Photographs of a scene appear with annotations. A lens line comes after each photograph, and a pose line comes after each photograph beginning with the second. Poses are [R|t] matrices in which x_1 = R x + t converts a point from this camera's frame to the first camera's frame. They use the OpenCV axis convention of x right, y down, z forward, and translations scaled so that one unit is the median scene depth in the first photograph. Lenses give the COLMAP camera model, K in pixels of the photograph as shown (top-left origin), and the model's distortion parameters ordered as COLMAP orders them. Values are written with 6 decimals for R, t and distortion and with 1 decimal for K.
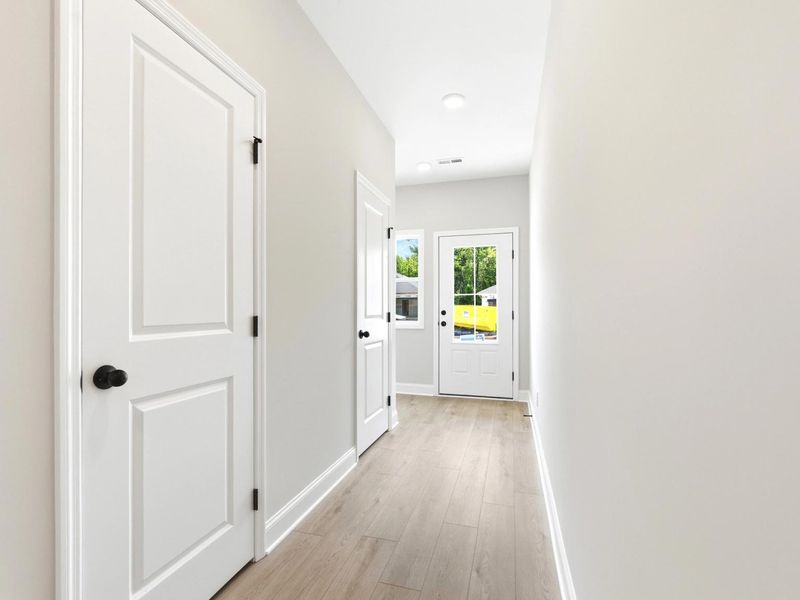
lens RADIAL K [[385.4, 0, 401.5], [0, 385.4, 306.5], [0, 0, 1]] dist [0.004856, 0.000996]
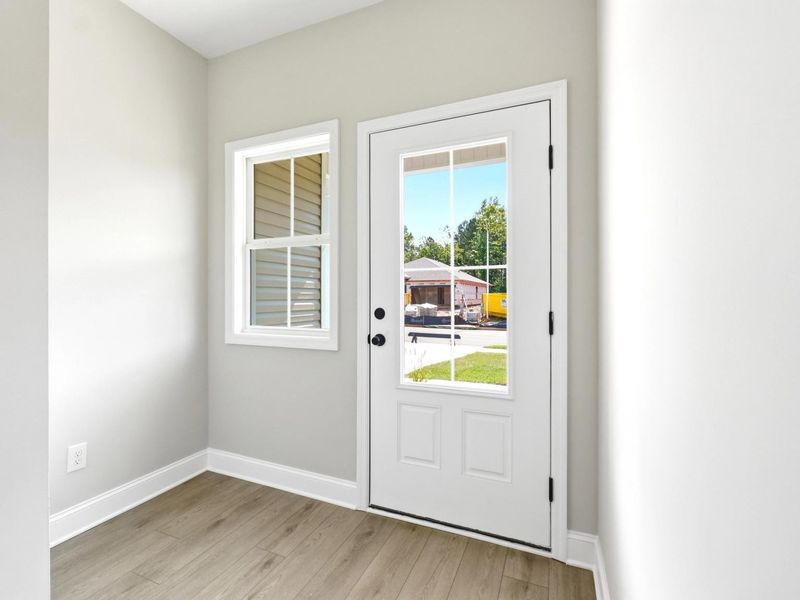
lens RADIAL K [[385.4, 0, 396.3], [0, 385.4, 293.9], [0, 0, 1]] dist [0.004856, 0.000996]
pose [[0.993340, 0.001074, -0.115218, 0.176305], [-0.001306, 0.999997, -0.001937, -0.004416], [0.115216, 0.002074, 0.993338, 0.587367]]
